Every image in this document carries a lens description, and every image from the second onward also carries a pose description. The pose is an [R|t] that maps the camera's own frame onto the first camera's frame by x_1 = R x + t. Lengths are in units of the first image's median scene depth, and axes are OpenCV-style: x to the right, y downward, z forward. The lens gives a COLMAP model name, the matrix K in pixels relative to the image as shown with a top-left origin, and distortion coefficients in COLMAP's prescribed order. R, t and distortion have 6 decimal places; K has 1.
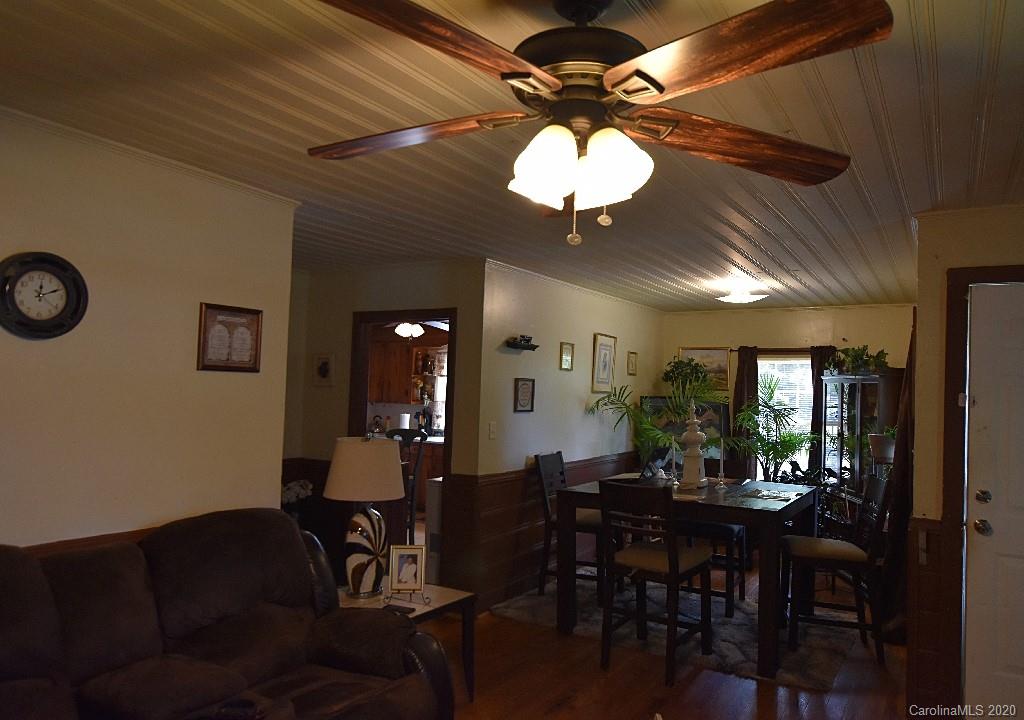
lens RADIAL K [[724.4, 0, 512.0], [0, 724.4, 360.0], [0, 0, 1]] dist [-0.006048, 0.002723]
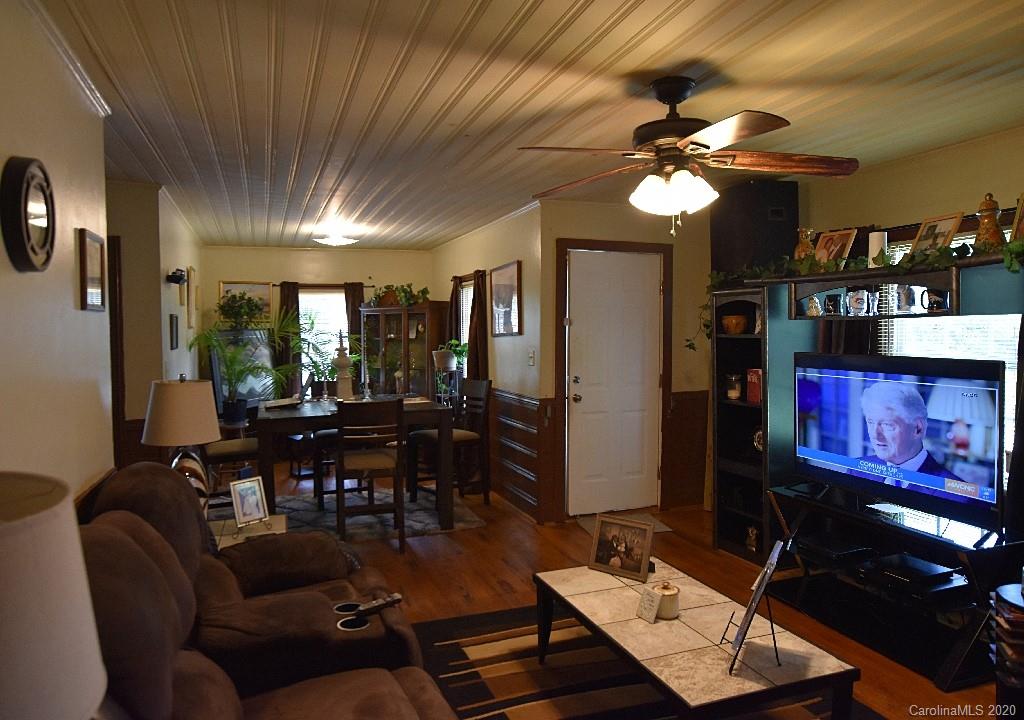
lens RADIAL K [[724.4, 0, 512.0], [0, 724.4, 360.0], [0, 0, 1]] dist [-0.006048, 0.002723]
pose [[0.629821, -0.069055, 0.773665, -0.414726], [-0.004416, 0.995706, 0.092468, -0.004805], [-0.776728, -0.061655, 0.626811, 0.047269]]
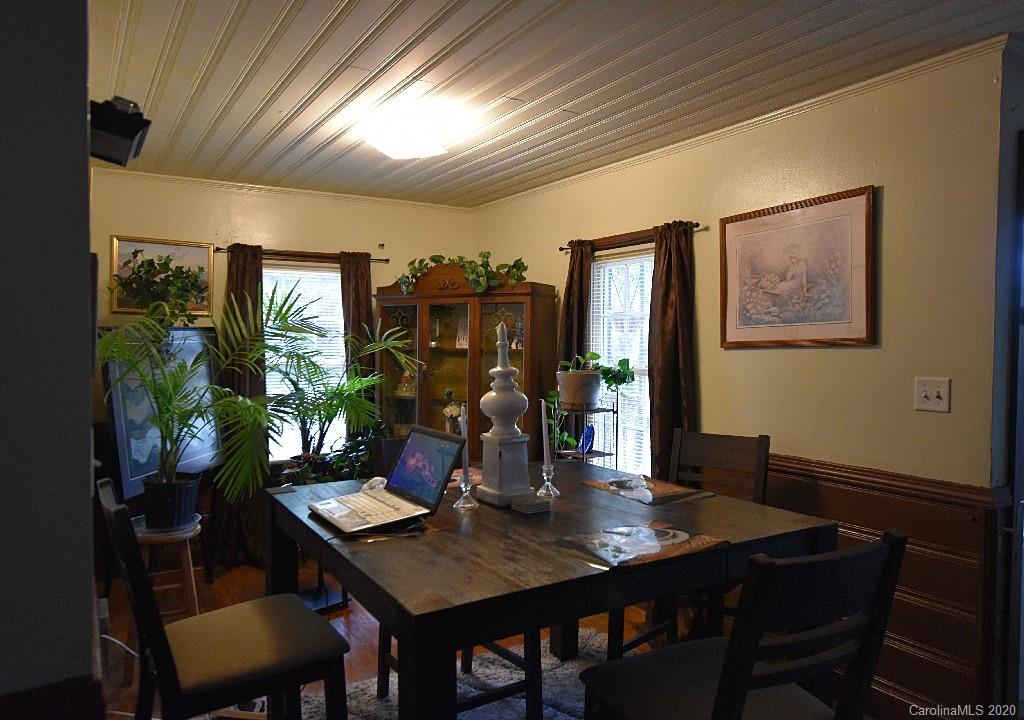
lens RADIAL K [[724.4, 0, 512.0], [0, 724.4, 360.0], [0, 0, 1]] dist [-0.006048, 0.002723]
pose [[0.437564, -0.052802, 0.897636, -0.163709], [-0.027523, 0.997020, 0.072065, 0.036037], [-0.898766, -0.056239, 0.434807, 0.678836]]
